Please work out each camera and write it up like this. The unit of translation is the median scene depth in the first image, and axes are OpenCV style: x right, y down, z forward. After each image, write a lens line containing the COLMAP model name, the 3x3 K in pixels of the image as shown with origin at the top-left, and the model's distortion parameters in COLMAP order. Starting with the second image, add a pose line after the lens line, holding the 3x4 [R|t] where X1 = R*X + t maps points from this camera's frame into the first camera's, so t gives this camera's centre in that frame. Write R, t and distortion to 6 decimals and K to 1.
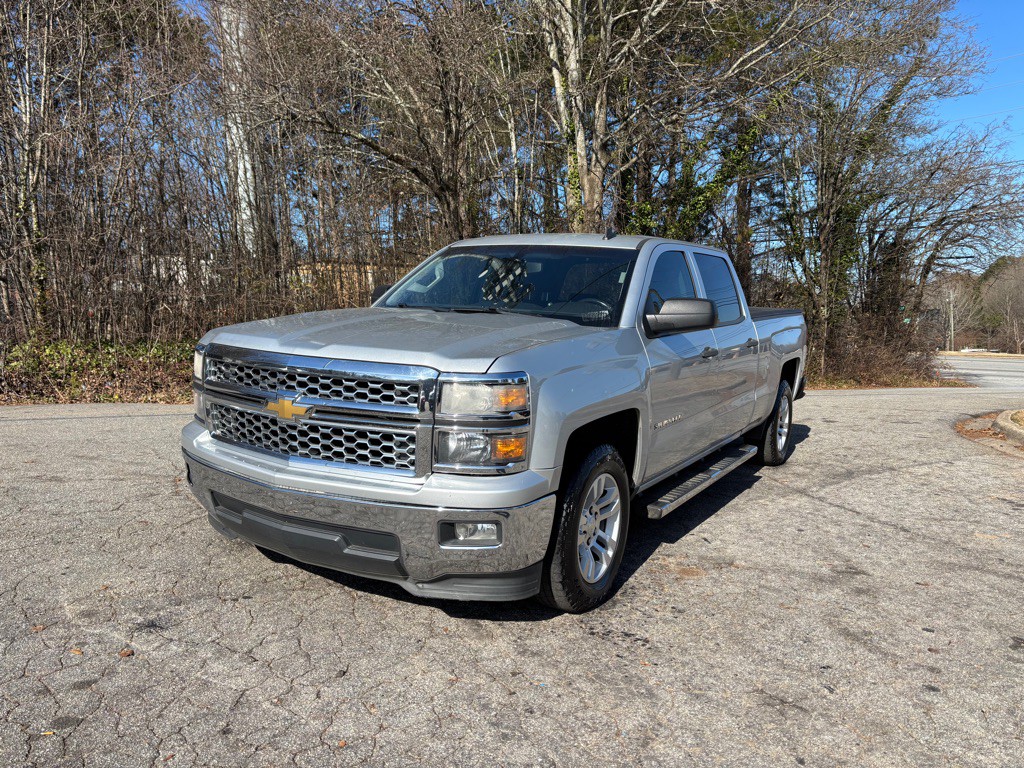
lens RADIAL K [[791.3, 0, 512.0], [0, 791.3, 384.0], [0, 0, 1]] dist [0.048336, -0.035740]
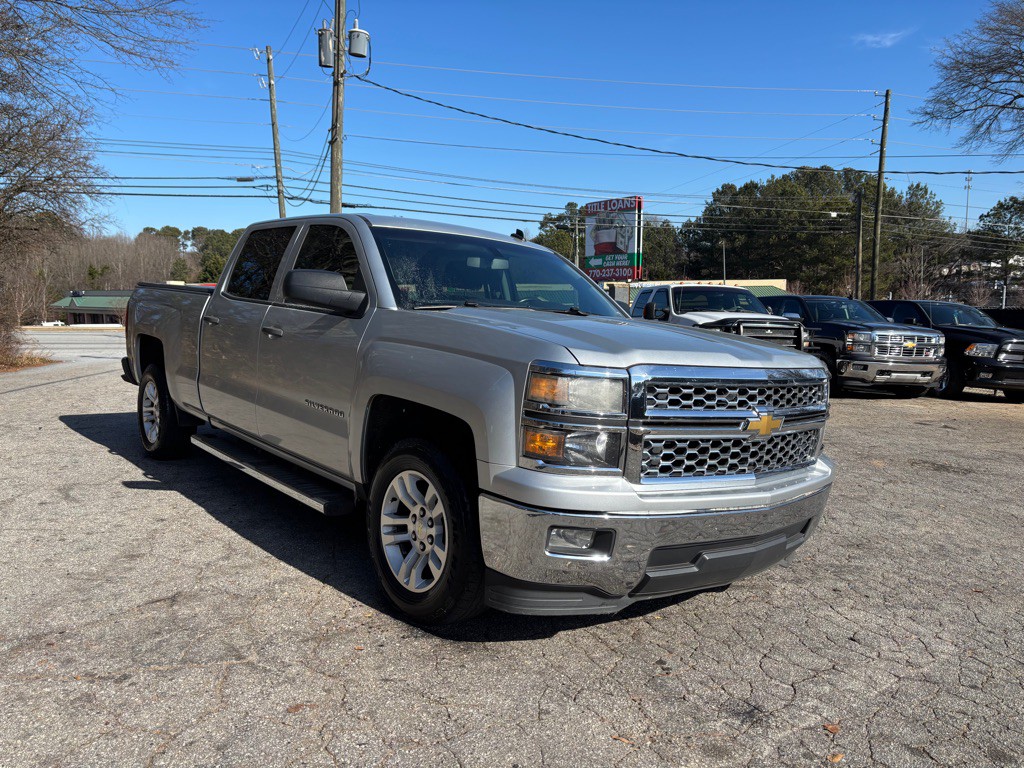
lens RADIAL K [[779.5, 0, 513.5], [0, 779.5, 398.4], [0, 0, 1]] dist [0.041066, -0.054230]
pose [[0.332606, -0.115459, 0.935972, -1.129982], [0.059708, 0.993064, 0.101284, -0.101849], [-0.941174, 0.022197, 0.337192, 0.866384]]
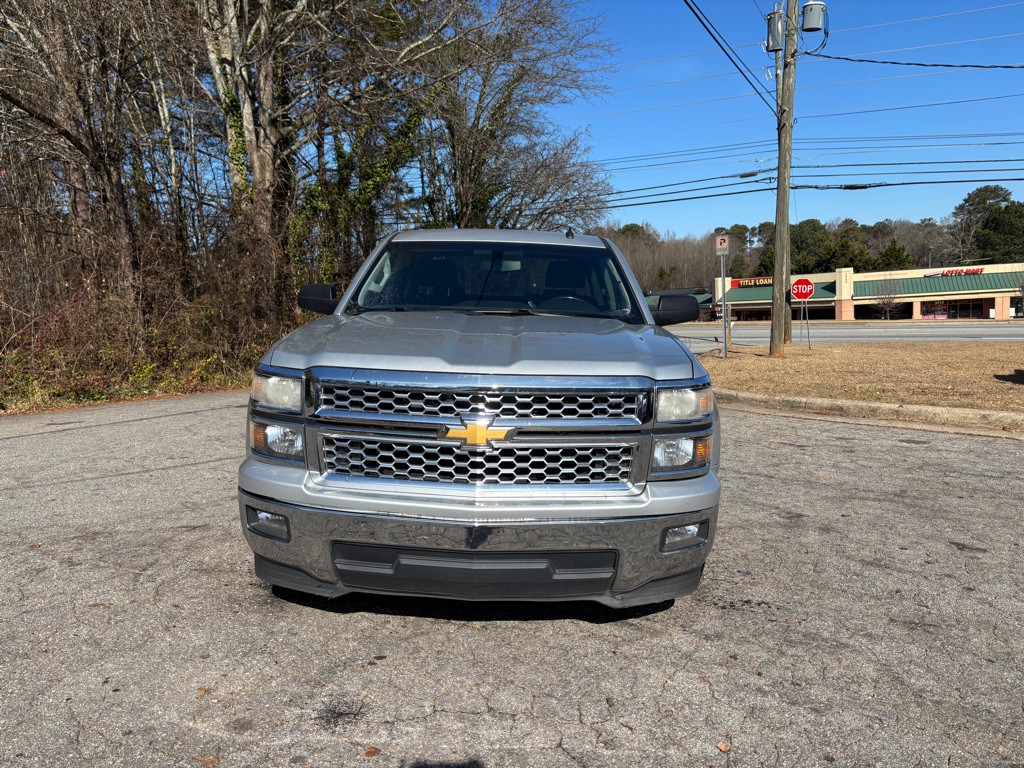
lens RADIAL K [[791.3, 0, 512.0], [0, 791.3, 384.0], [0, 0, 1]] dist [0.048336, -0.035740]
pose [[0.863086, -0.080728, 0.498563, -0.618274], [0.067808, 0.996727, 0.044006, -0.055529], [-0.500484, -0.004174, 0.865736, 0.185051]]
